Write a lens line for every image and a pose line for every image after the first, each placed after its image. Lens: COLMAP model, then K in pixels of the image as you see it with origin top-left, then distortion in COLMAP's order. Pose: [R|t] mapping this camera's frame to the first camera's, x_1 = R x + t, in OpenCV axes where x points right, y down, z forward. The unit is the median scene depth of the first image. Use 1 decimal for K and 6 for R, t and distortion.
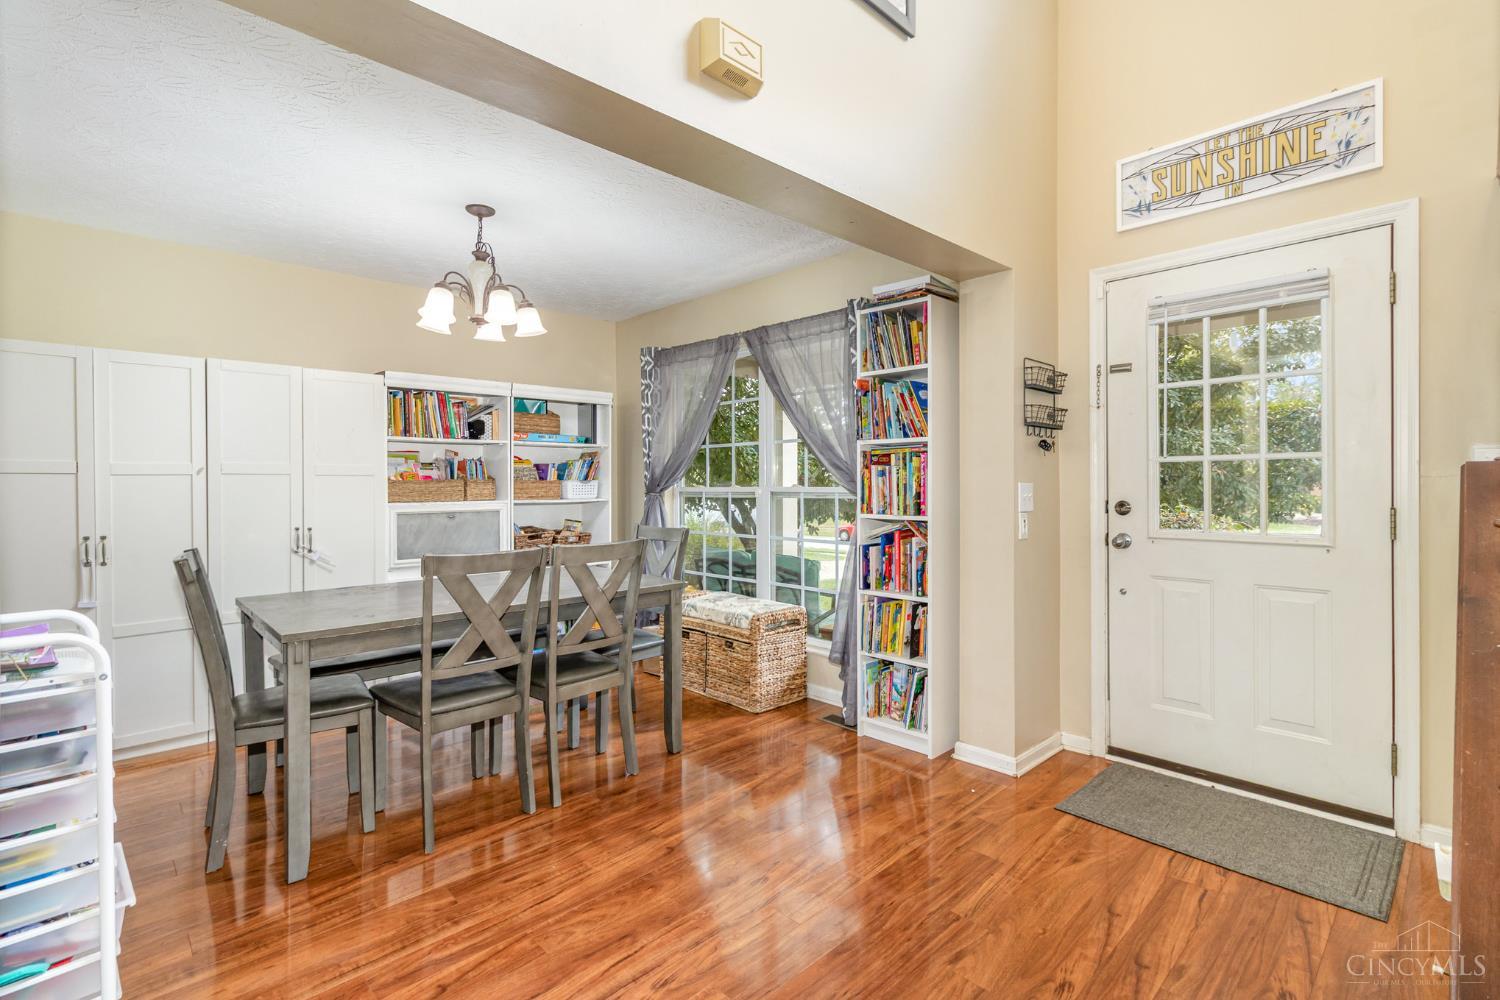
lens RADIAL K [[697.9, 0, 757.6], [0, 697.9, 486.5], [0, 0, 1]] dist [-0.001121, 0.000677]
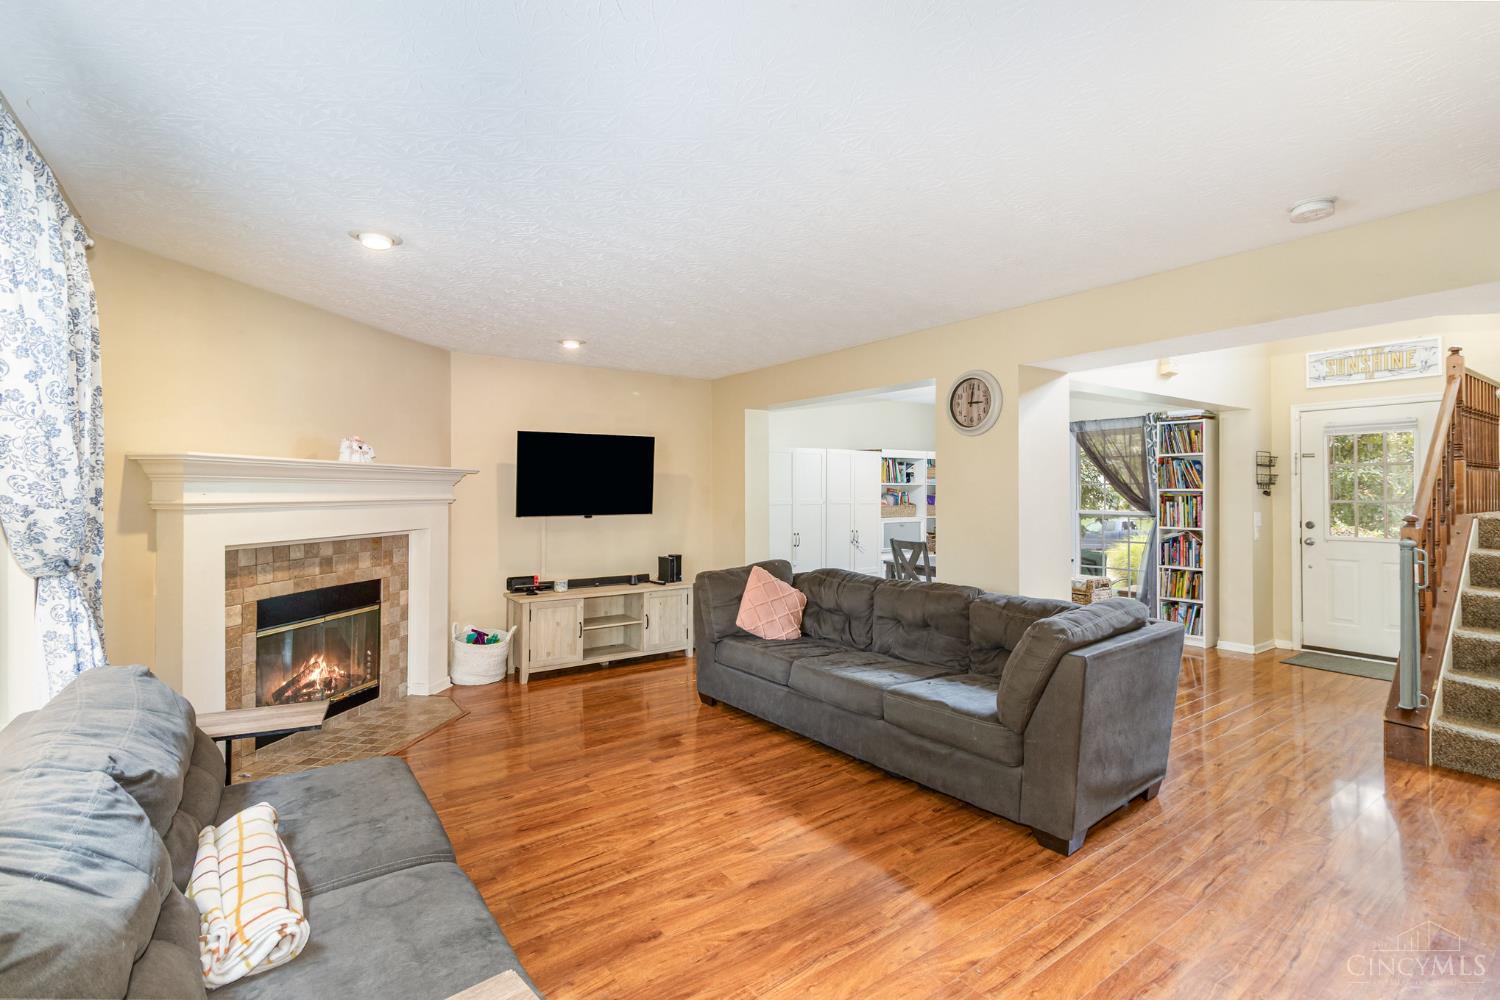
lens RADIAL K [[697.9, 0, 757.9], [0, 697.9, 488.2], [0, 0, 1]] dist [-0.001121, 0.000677]
pose [[0.989396, 0.002110, -0.145228, -0.734874], [-0.003258, 0.999965, -0.007671, -0.053069], [0.145207, 0.008063, 0.989368, -1.182453]]
